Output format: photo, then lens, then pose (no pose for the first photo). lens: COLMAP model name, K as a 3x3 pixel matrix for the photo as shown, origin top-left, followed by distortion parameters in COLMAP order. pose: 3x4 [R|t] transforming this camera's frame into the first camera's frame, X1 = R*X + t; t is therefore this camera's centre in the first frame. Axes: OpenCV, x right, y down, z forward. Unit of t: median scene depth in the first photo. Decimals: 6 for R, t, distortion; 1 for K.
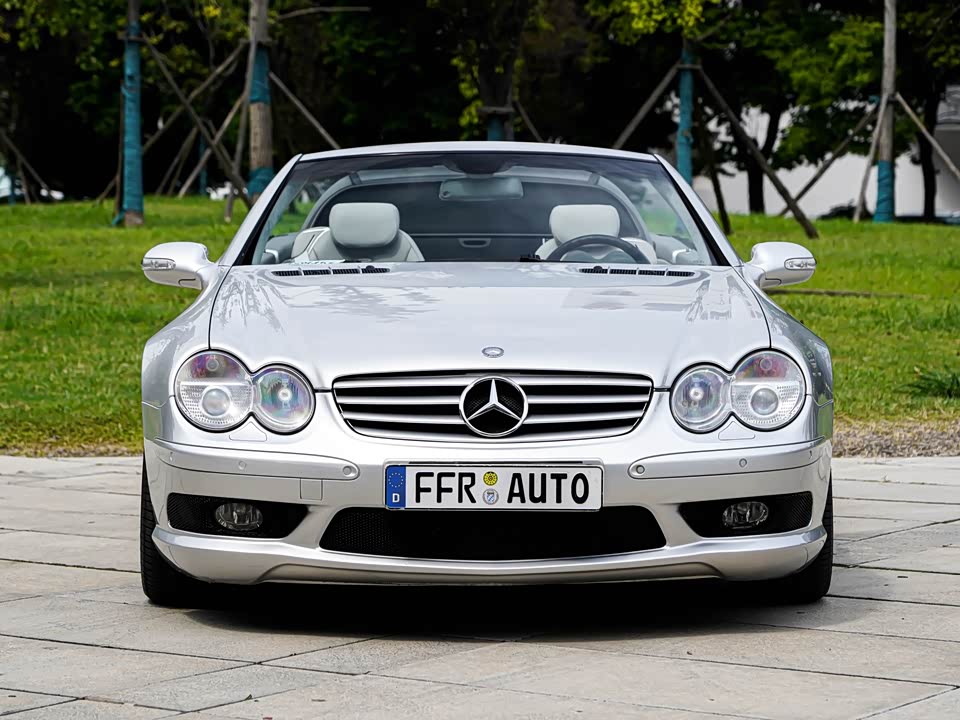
lens RADIAL K [[2816.6, 0, 480.4], [0, 2816.6, 359.4], [0, 0, 1]] dist [-0.073103, -0.707404]
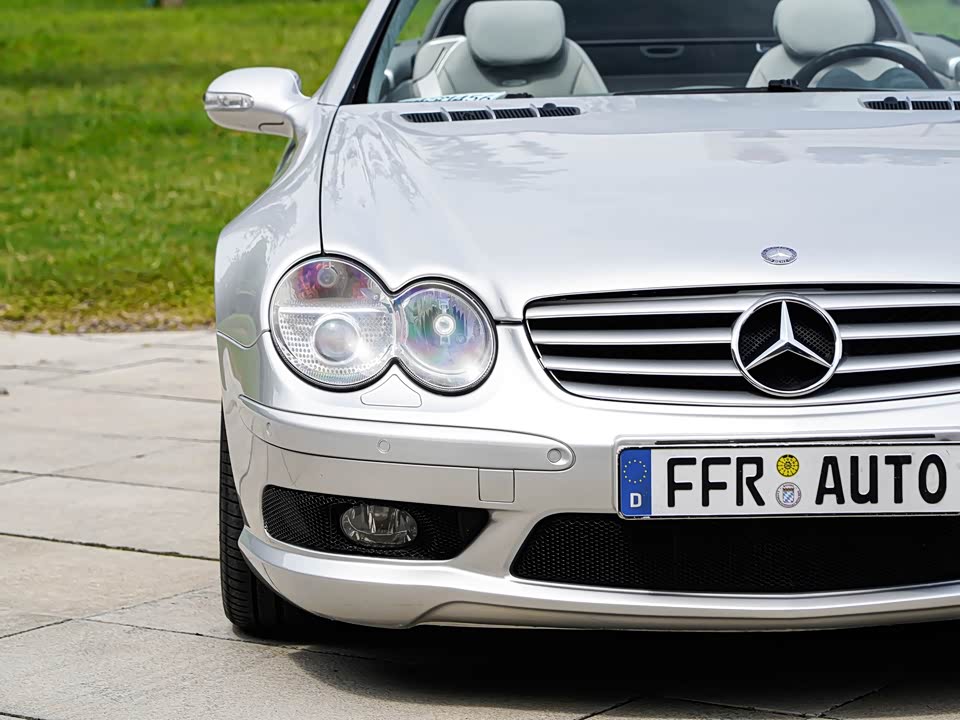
lens RADIAL K [[2963.6, 0, 481.9], [0, 2963.6, 360.1], [0, 0, 1]] dist [-0.020773, -0.157572]
pose [[0.999627, -0.018848, -0.019778, -0.049002], [0.020338, 0.996742, 0.078054, -0.032182], [0.018243, -0.078427, 0.996753, 0.342153]]
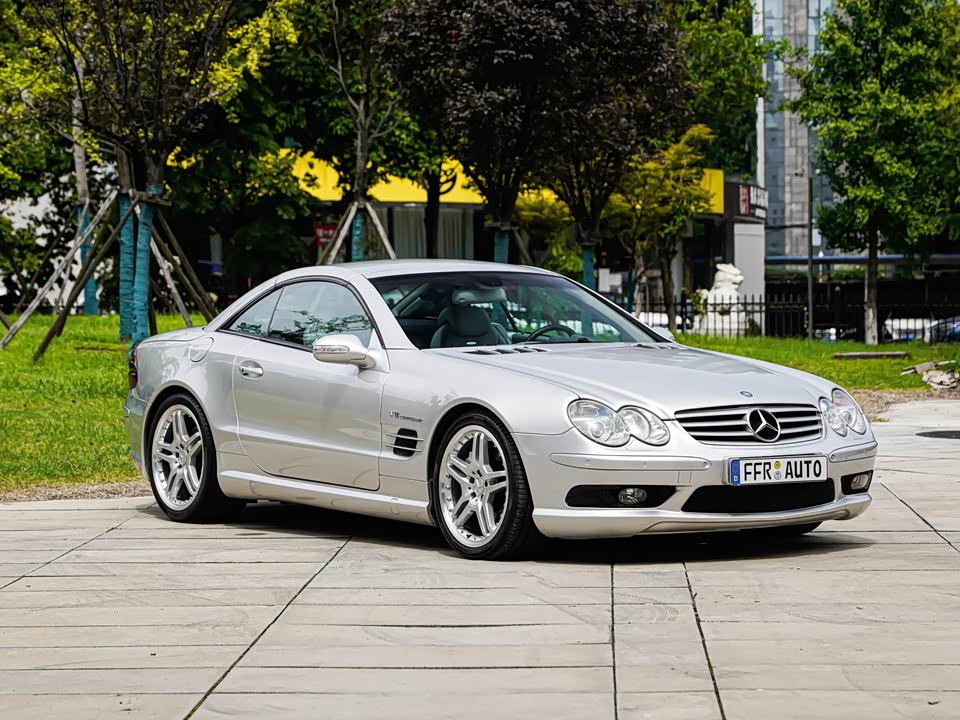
lens RADIAL K [[2816.6, 0, 480.4], [0, 2816.6, 359.4], [0, 0, 1]] dist [-0.073103, -0.707404]
pose [[0.858576, -0.023038, 0.512168, -1.033656], [0.034560, 0.999318, -0.012985, -0.007406], [-0.511519, 0.028849, 0.858787, -0.415074]]
